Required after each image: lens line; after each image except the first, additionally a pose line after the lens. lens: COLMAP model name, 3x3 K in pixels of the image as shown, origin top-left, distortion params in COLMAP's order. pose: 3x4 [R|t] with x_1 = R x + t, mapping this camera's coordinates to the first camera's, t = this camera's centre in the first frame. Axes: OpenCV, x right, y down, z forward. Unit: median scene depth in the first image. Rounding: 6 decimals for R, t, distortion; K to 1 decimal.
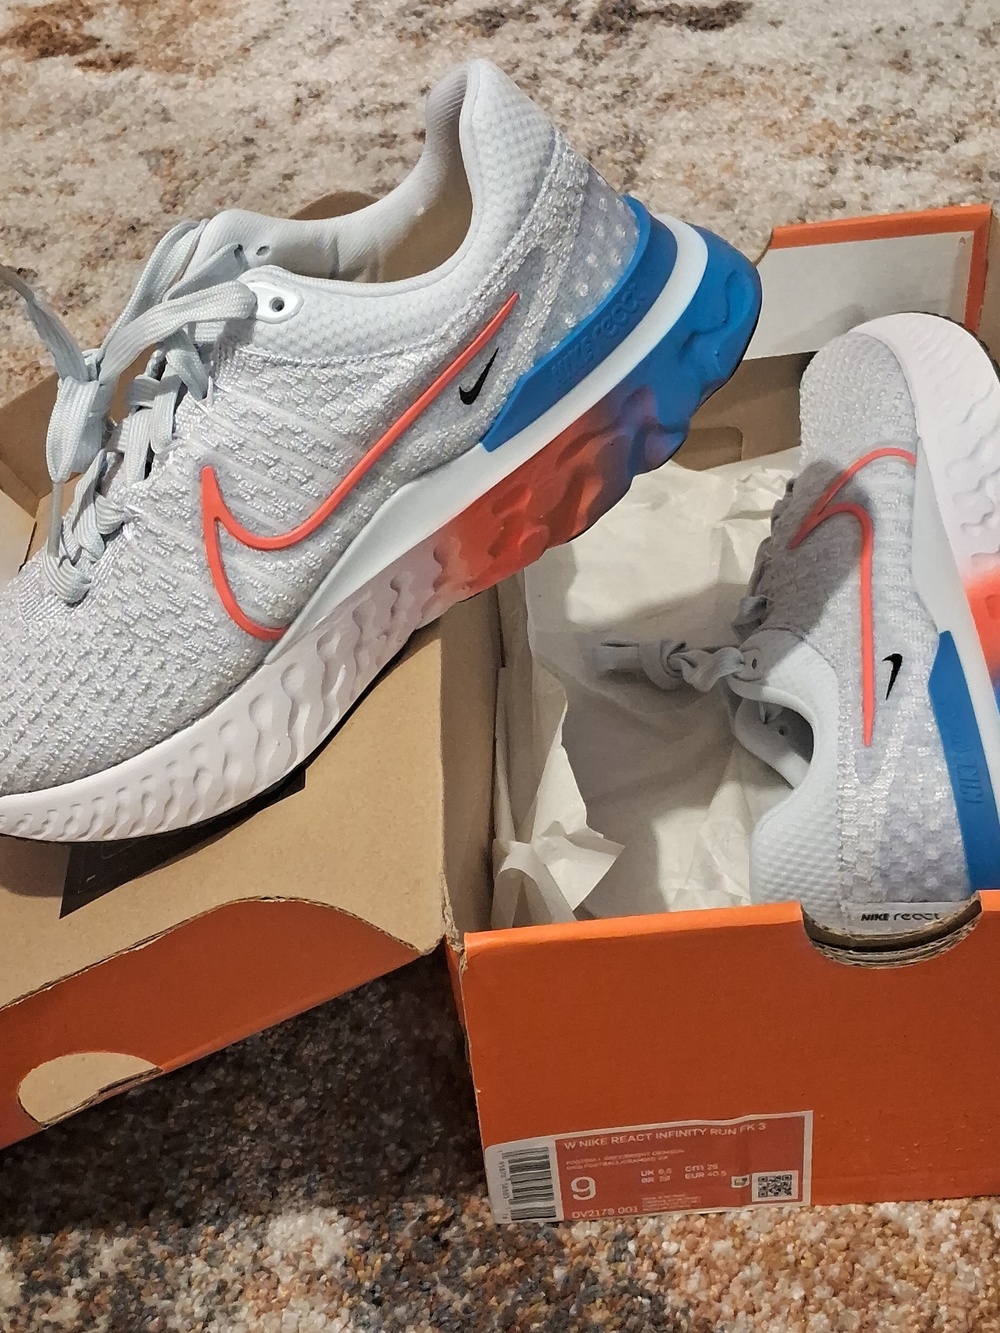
lens RADIAL K [[1705.5, 0, 500.0], [0, 1705.5, 666.5], [0, 0, 1]] dist [0.139250, -0.395497]
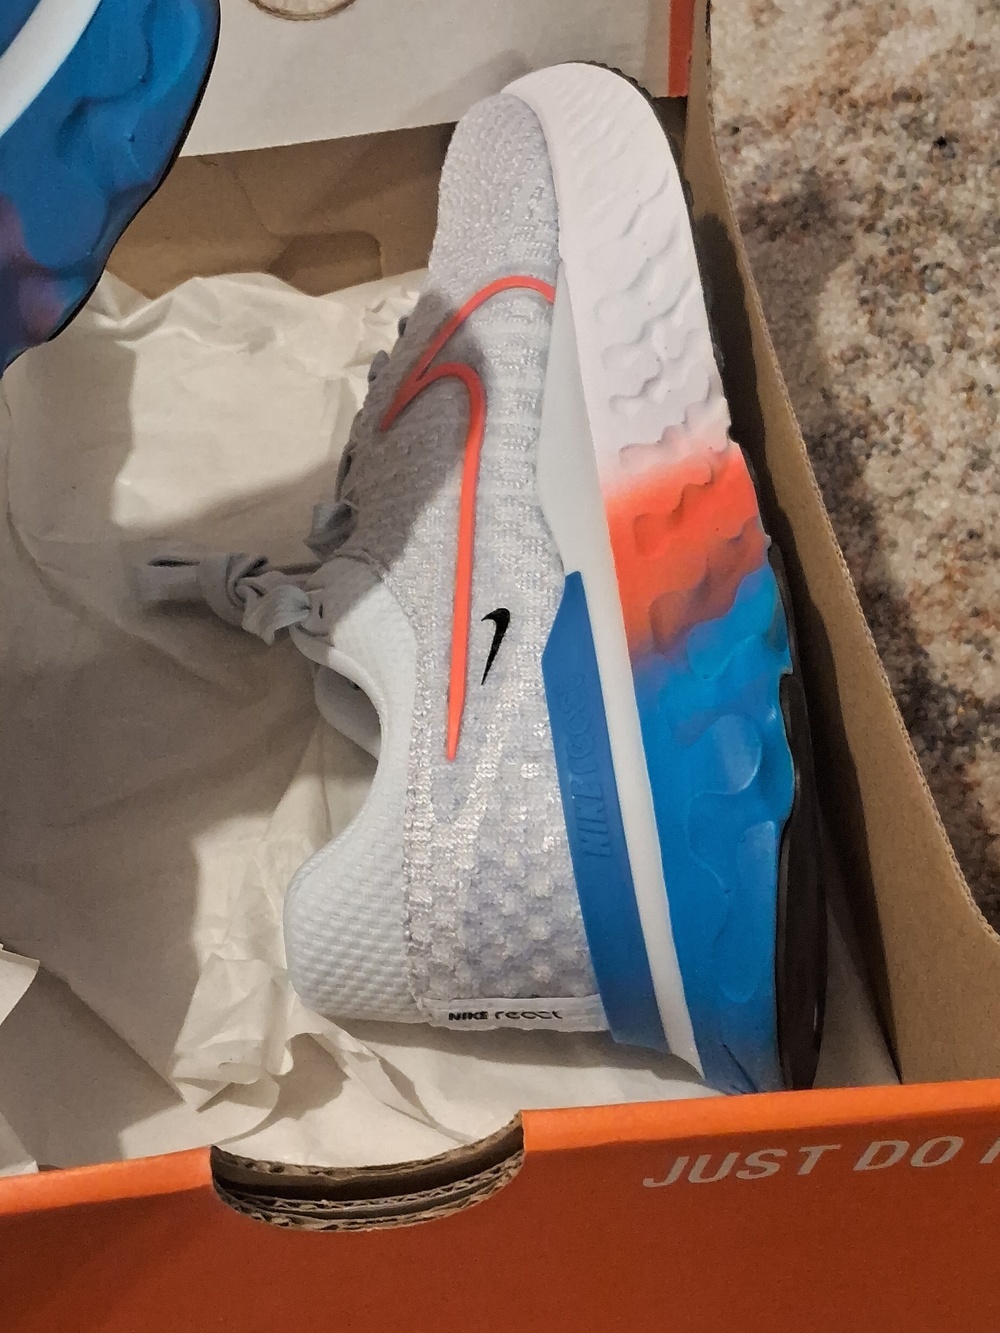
lens RADIAL K [[1705.5, 0, 500.0], [0, 1705.5, 666.5], [0, 0, 1]] dist [0.139250, -0.395497]
pose [[0.996850, -0.038753, 0.069197, 0.180912], [0.029302, 0.990721, 0.132712, -0.070596], [-0.073698, -0.130267, 0.988736, 0.347197]]
